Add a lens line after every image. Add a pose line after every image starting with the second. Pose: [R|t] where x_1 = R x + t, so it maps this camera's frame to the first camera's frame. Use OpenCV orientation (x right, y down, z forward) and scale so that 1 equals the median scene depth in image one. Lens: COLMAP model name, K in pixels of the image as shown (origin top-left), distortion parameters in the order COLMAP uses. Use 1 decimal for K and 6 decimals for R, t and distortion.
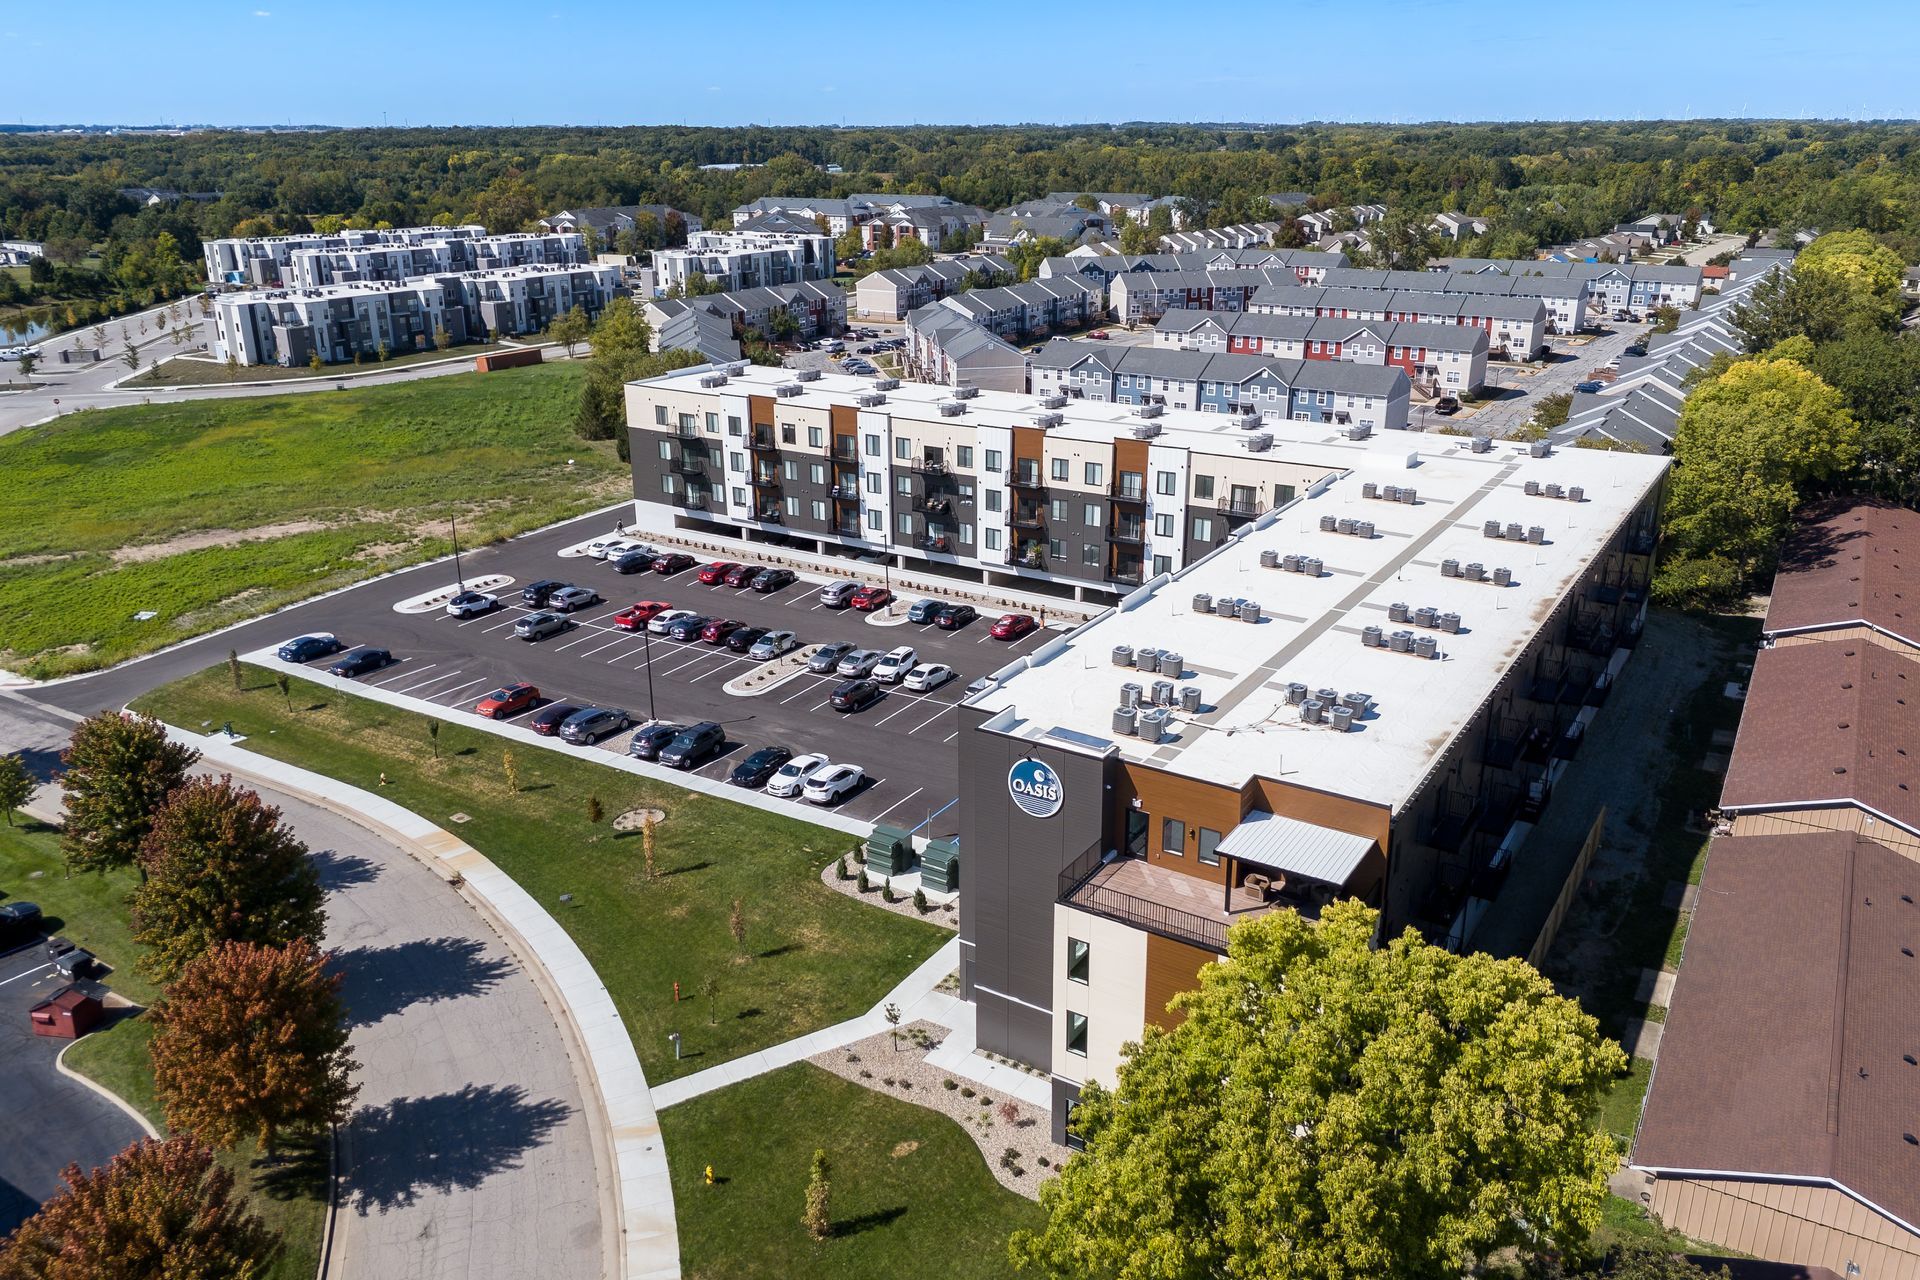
lens RADIAL K [[1430.7, 0, 960.0], [0, 1430.7, 640.0], [0, 0, 1]] dist [0.069328, 0.000016]
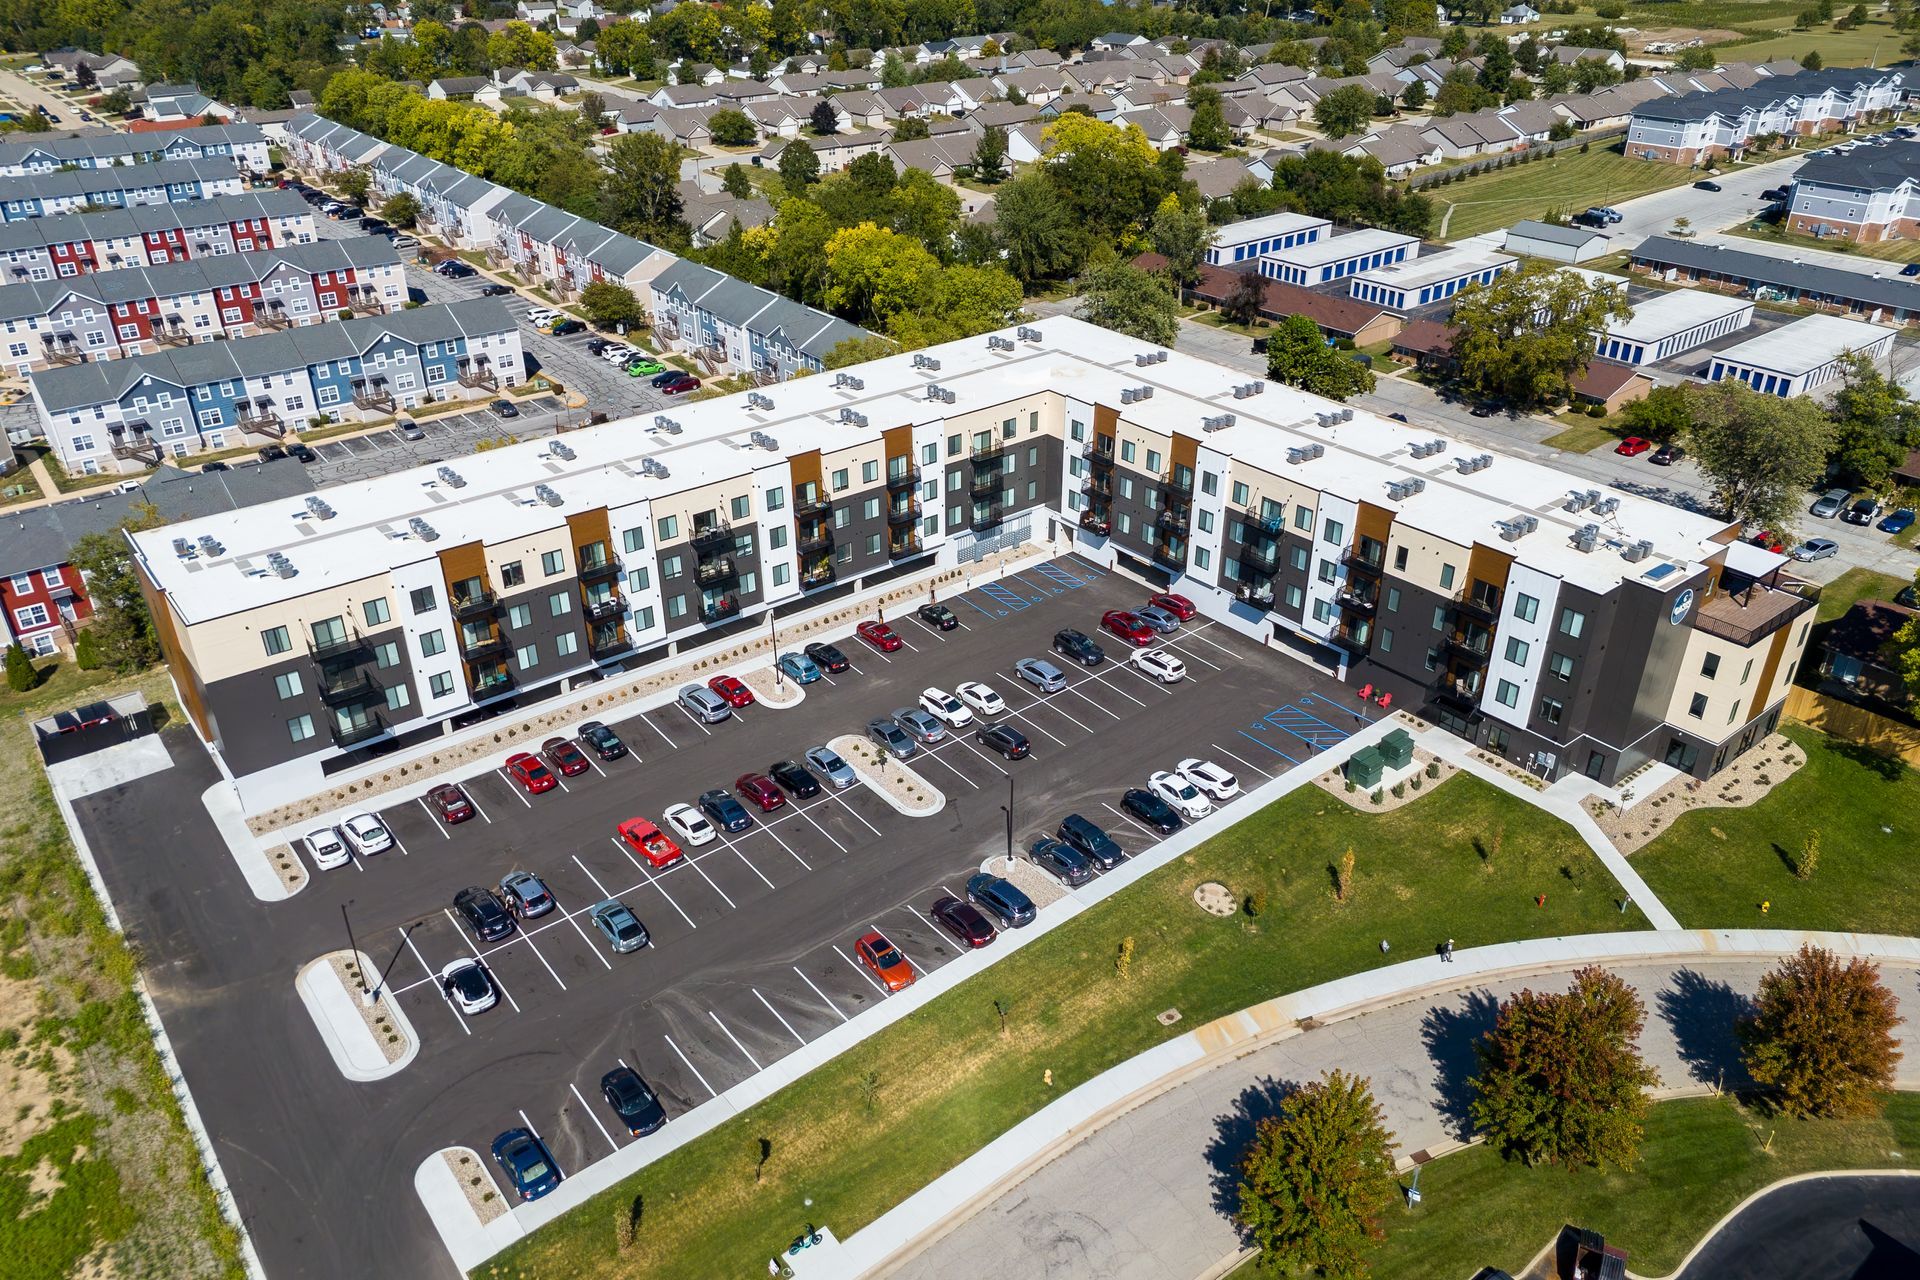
lens RADIAL K [[1374.6, 0, 960.0], [0, 1374.6, 640.0], [0, 0, 1]] dist [0.034578, -0.001192]
pose [[0.328176, -0.455972, 0.827279, -0.689851], [0.318425, 0.877924, 0.357569, -0.309035], [-0.889329, 0.146081, 0.433306, 0.469171]]
